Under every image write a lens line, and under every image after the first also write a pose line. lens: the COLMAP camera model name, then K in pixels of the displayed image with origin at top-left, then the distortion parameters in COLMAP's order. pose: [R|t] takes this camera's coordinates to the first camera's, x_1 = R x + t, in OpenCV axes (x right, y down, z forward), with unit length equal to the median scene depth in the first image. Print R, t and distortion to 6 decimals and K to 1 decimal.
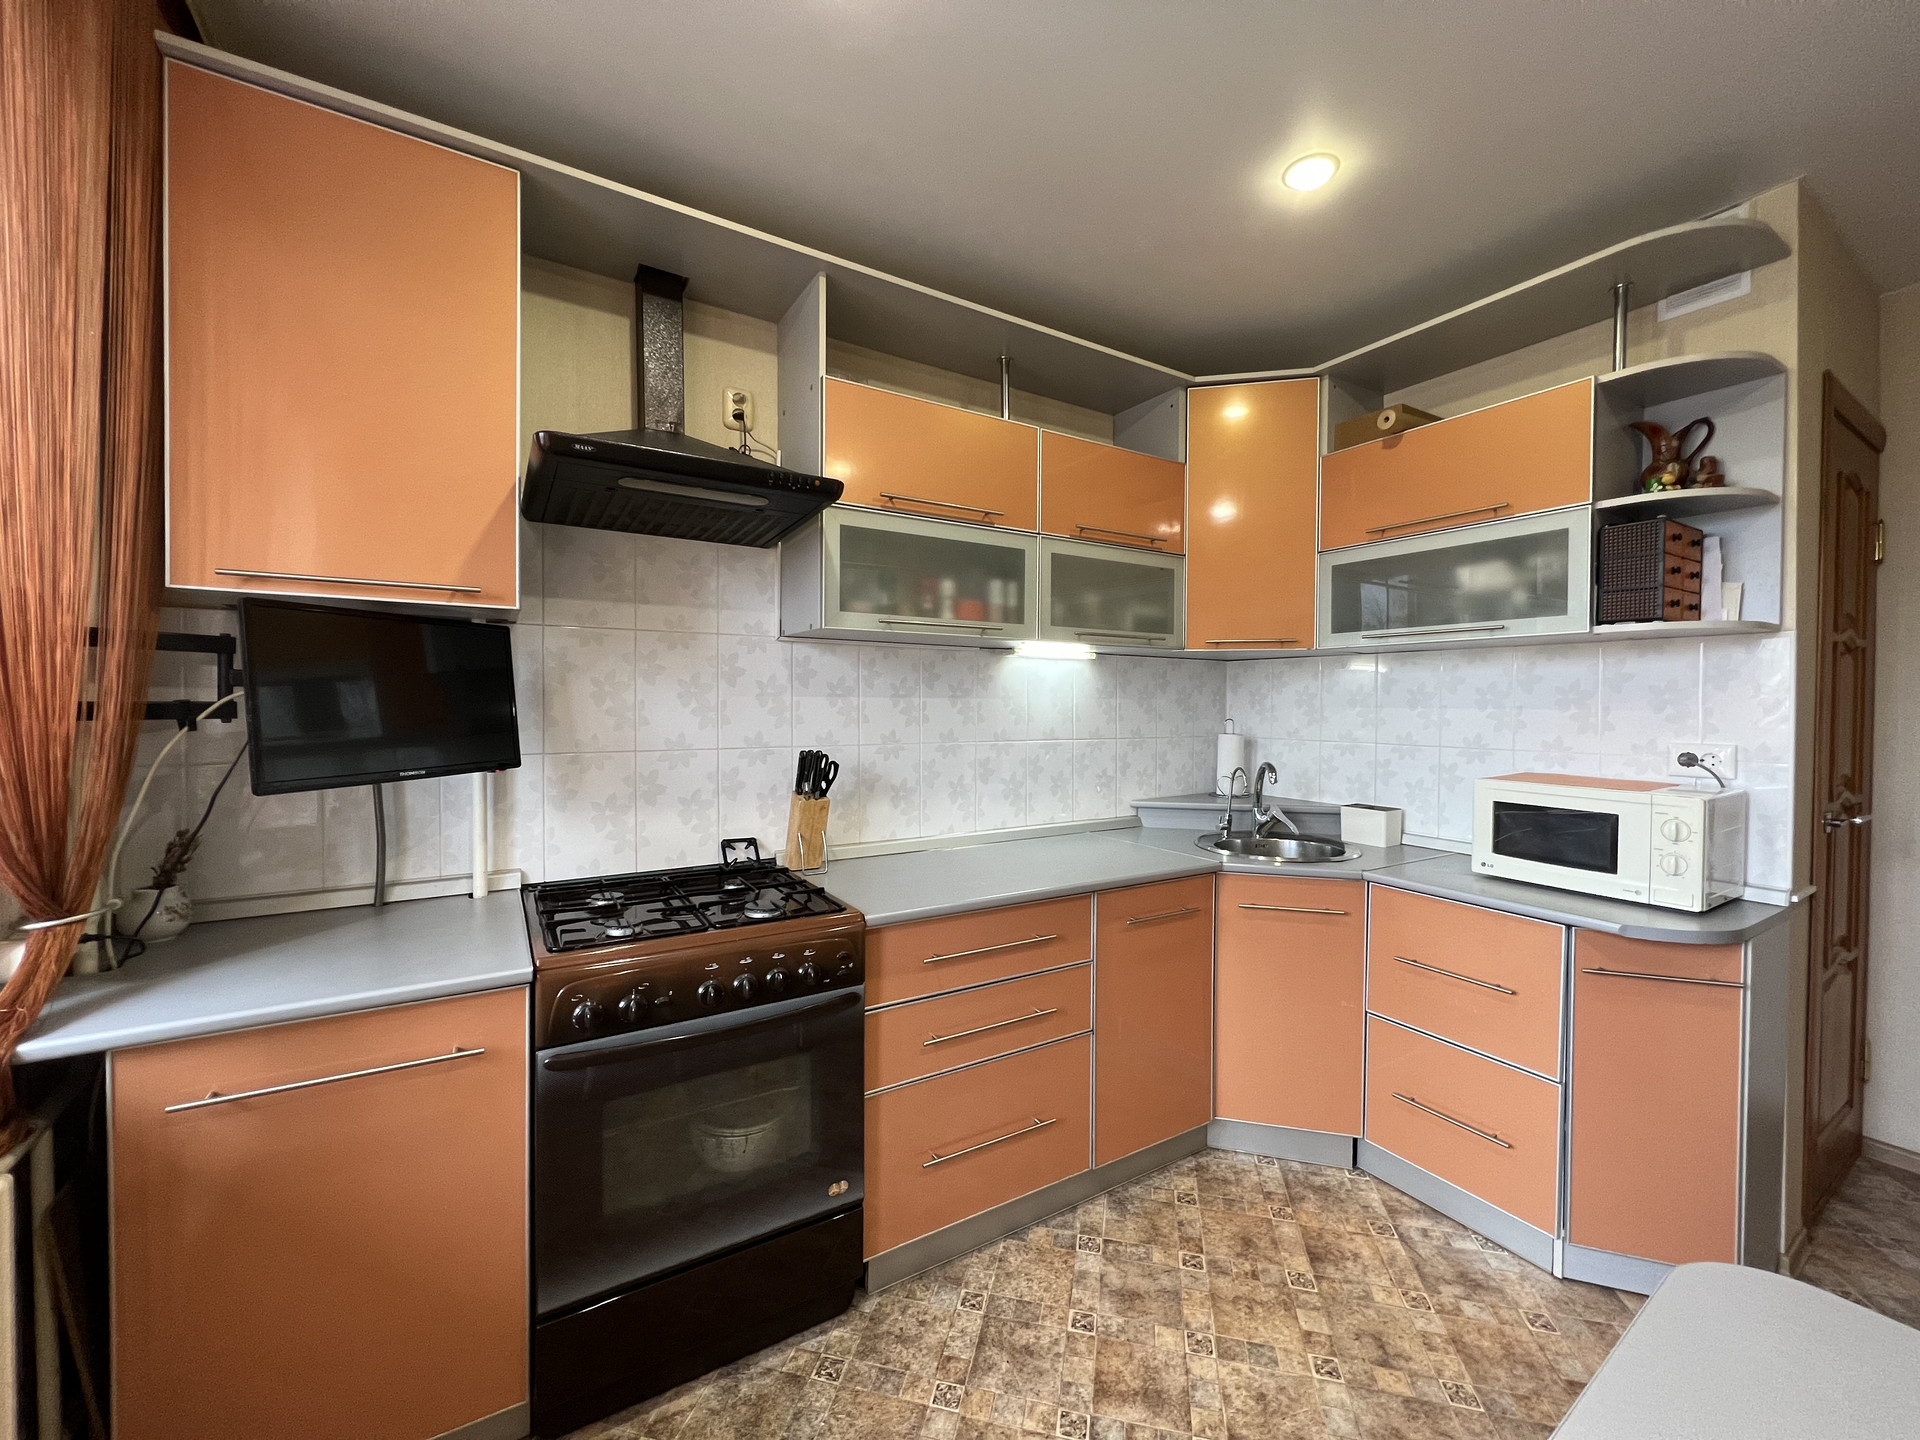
lens RADIAL K [[766.7, 0, 959.5], [0, 766.7, 715.4], [0, 0, 1]] dist [-0.001464, 0.000501]
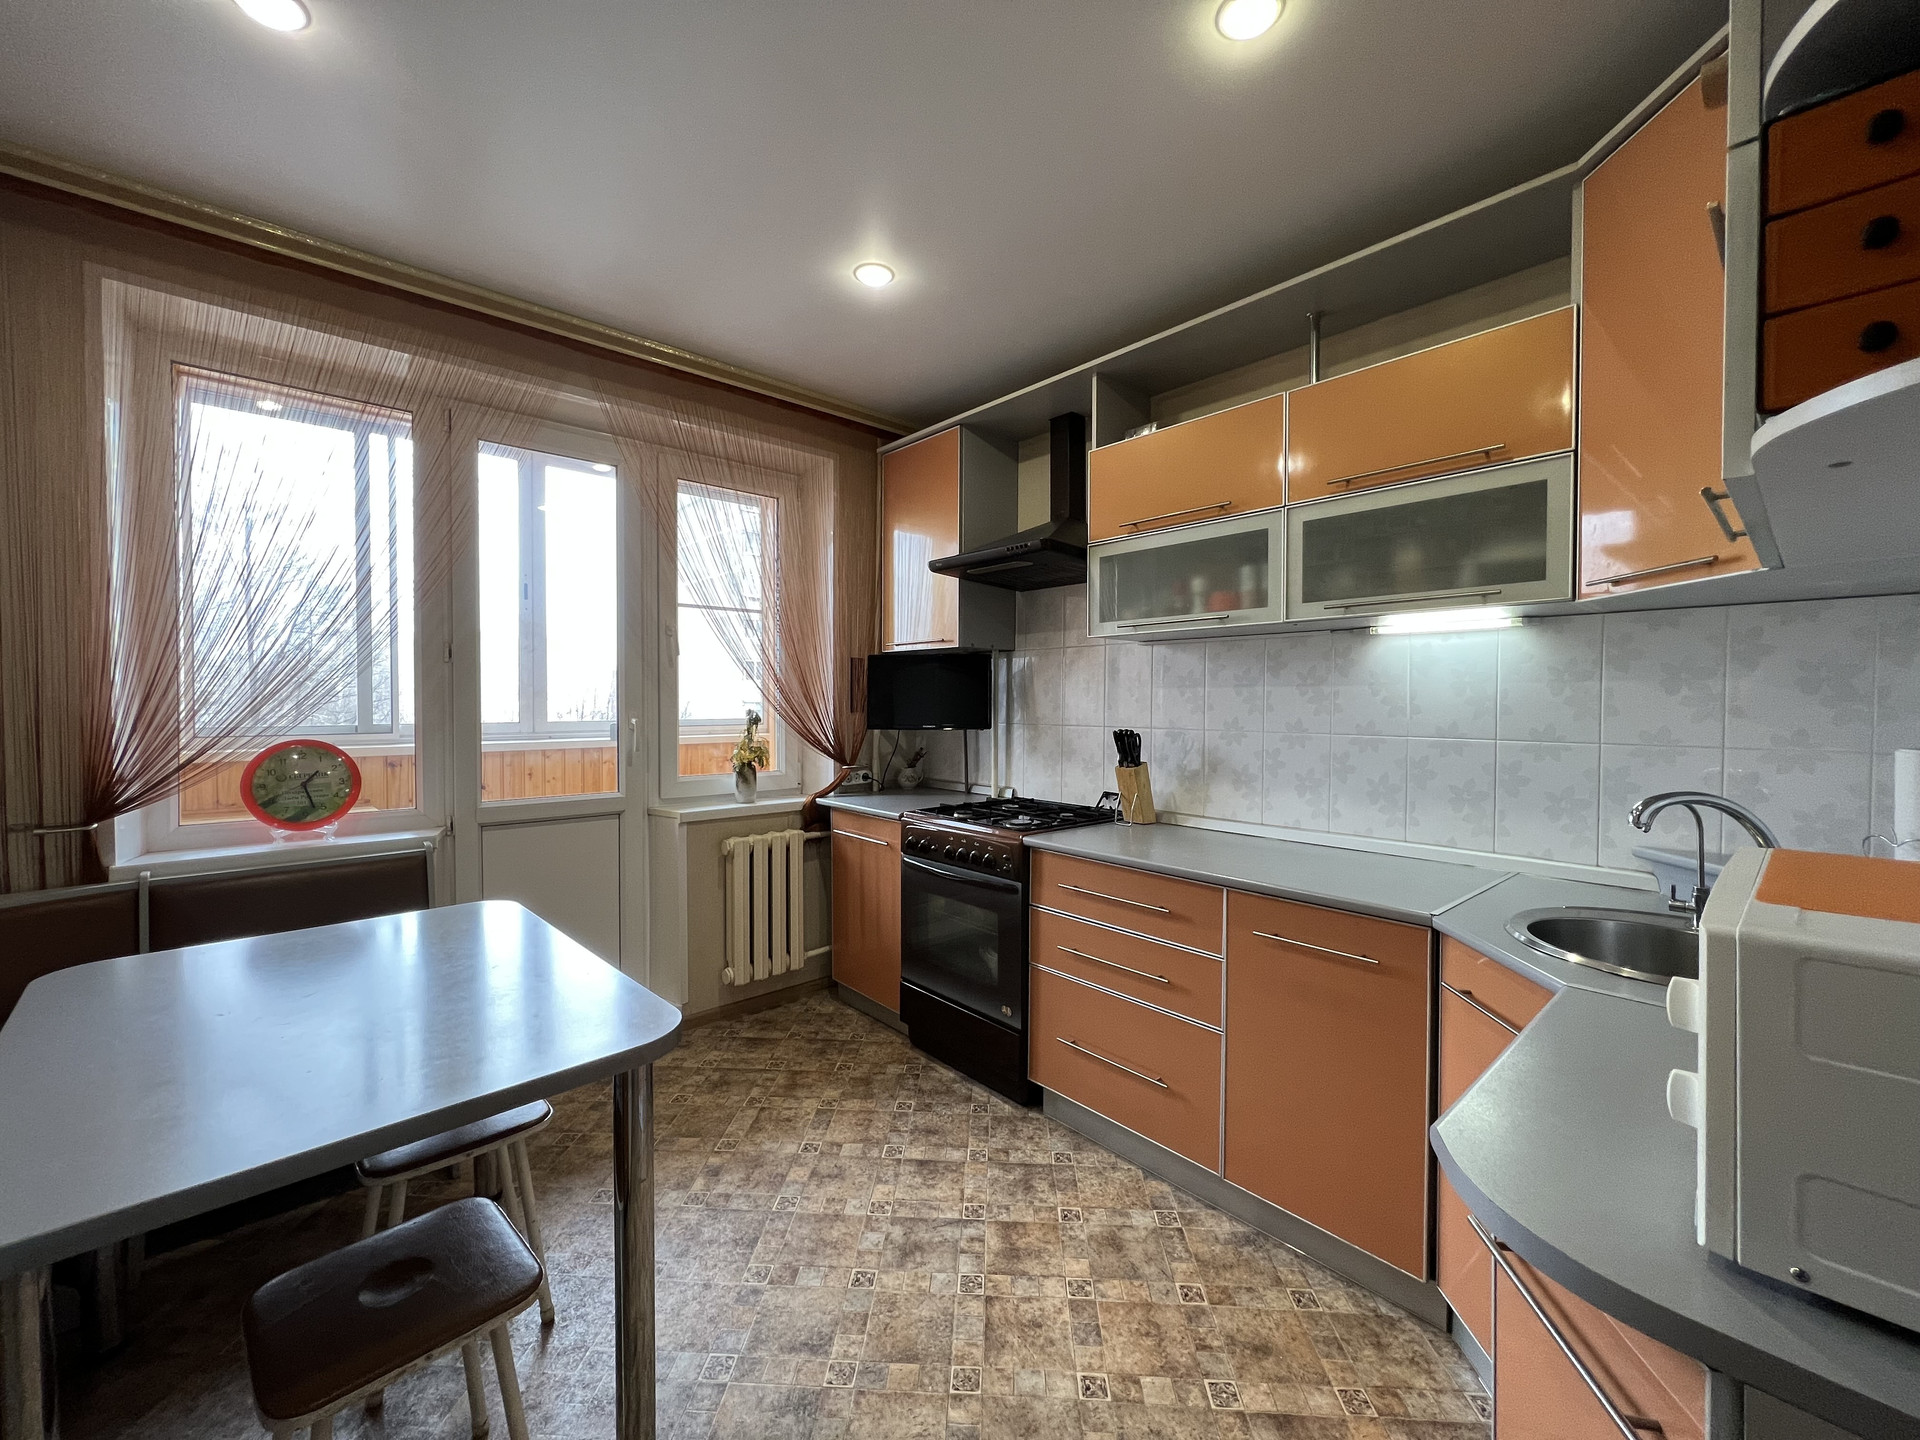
lens RADIAL K [[766.7, 0, 960.0], [0, 766.7, 716.1], [0, 0, 1]] dist [-0.001464, 0.000501]
pose [[0.174057, 0.012800, -0.984652, 1.049679], [-0.019989, 0.999755, 0.009463, 0.016752], [0.984533, 0.018035, 0.174270, 0.506438]]
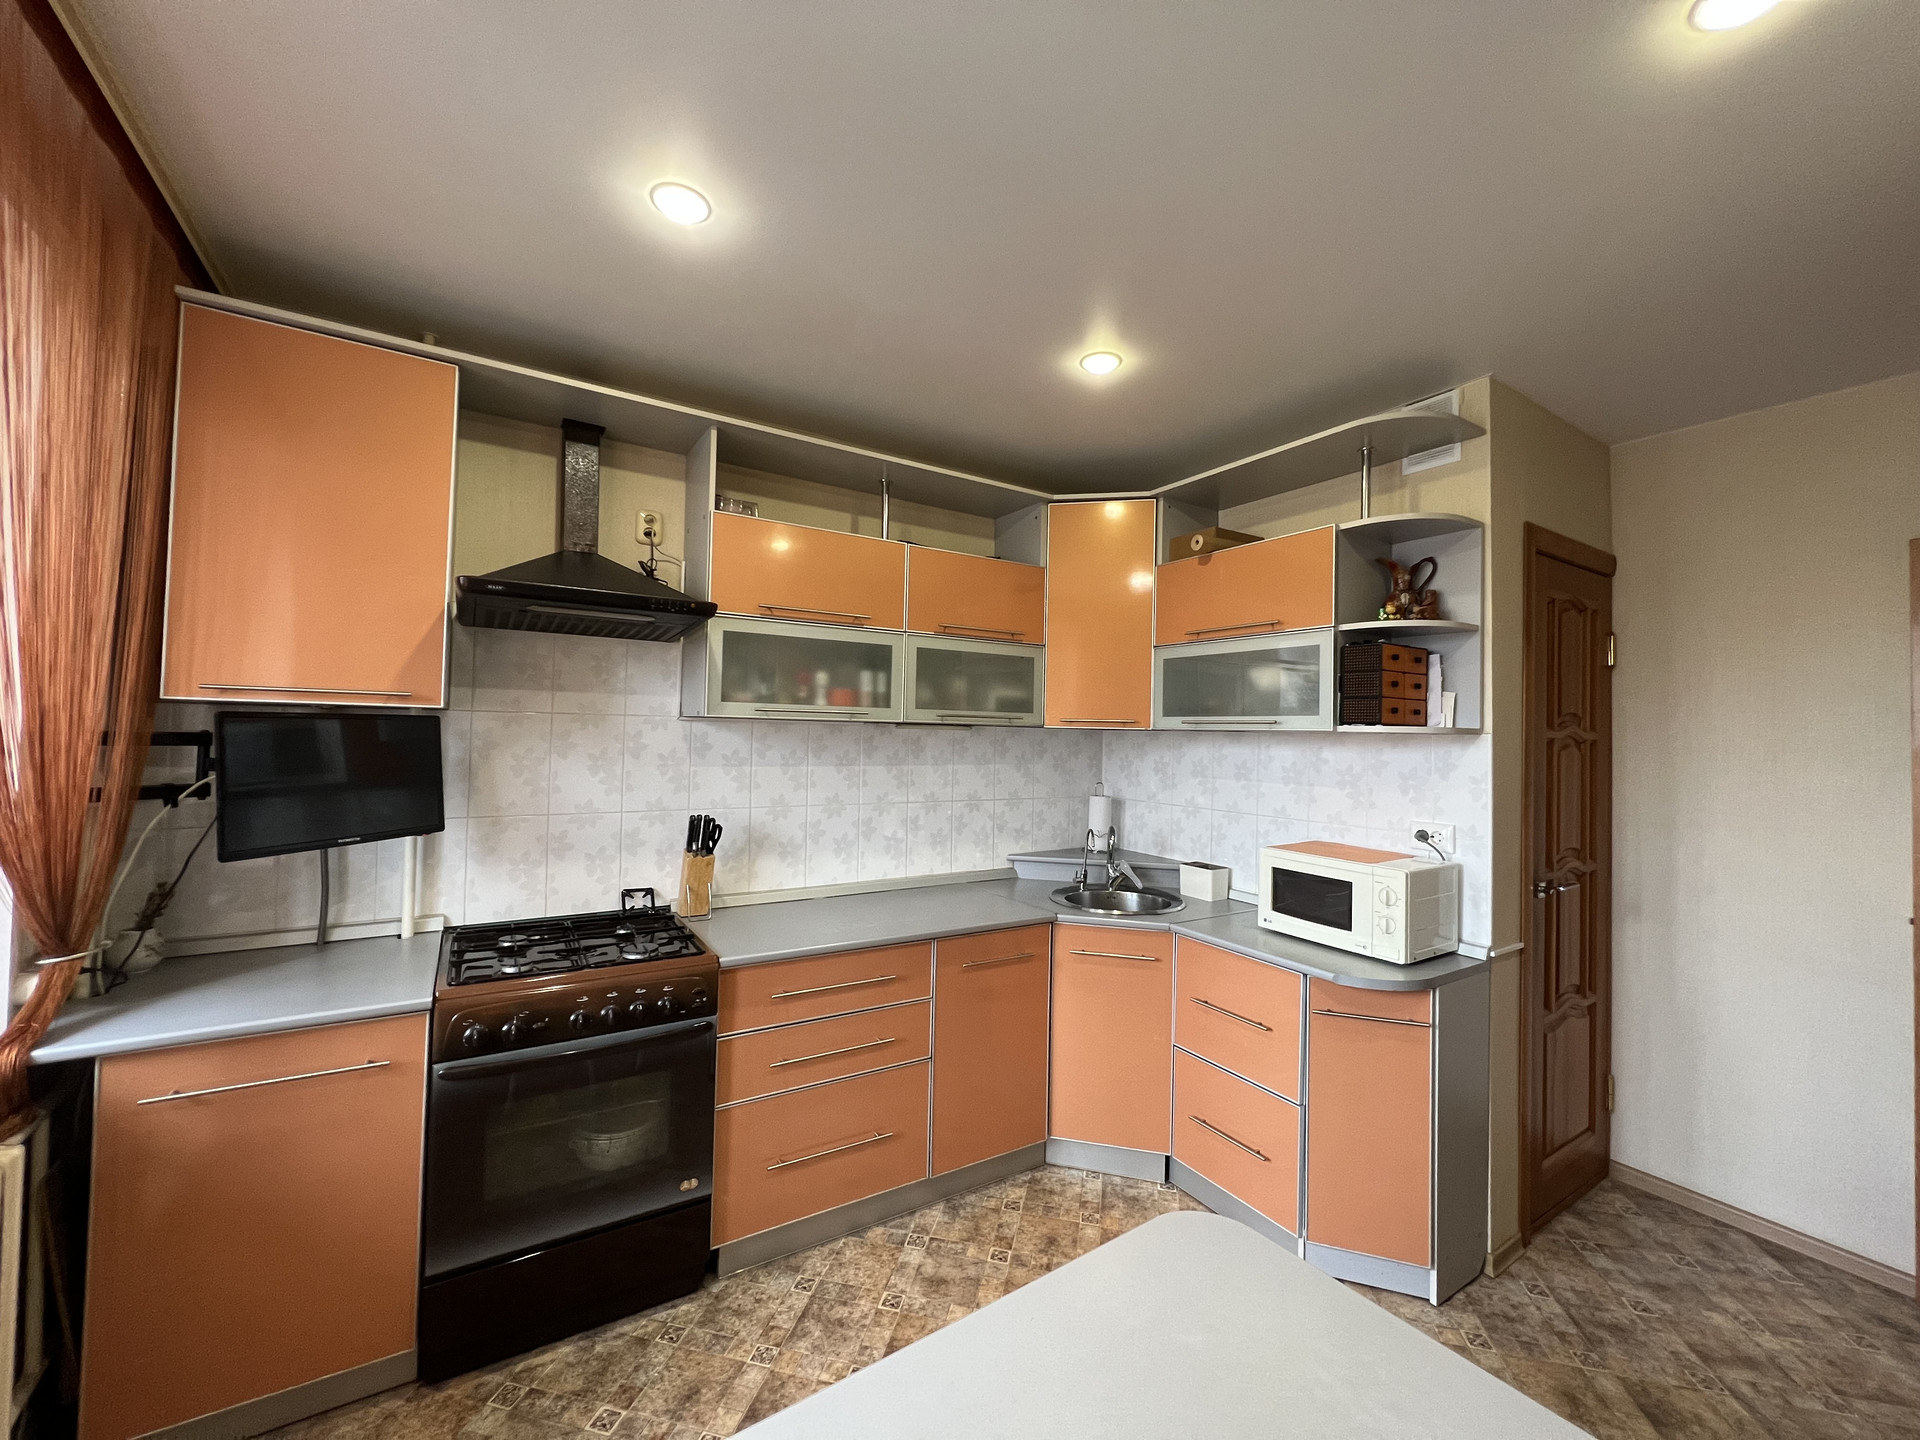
lens RADIAL K [[766.7, 0, 958.7], [0, 766.7, 715.7], [0, 0, 1]] dist [-0.001464, 0.000501]
pose [[0.999811, 0.016886, 0.009655, 0.196188], [-0.016495, 0.999094, -0.039242, -0.069119], [-0.010308, 0.039075, 0.999183, -0.199249]]
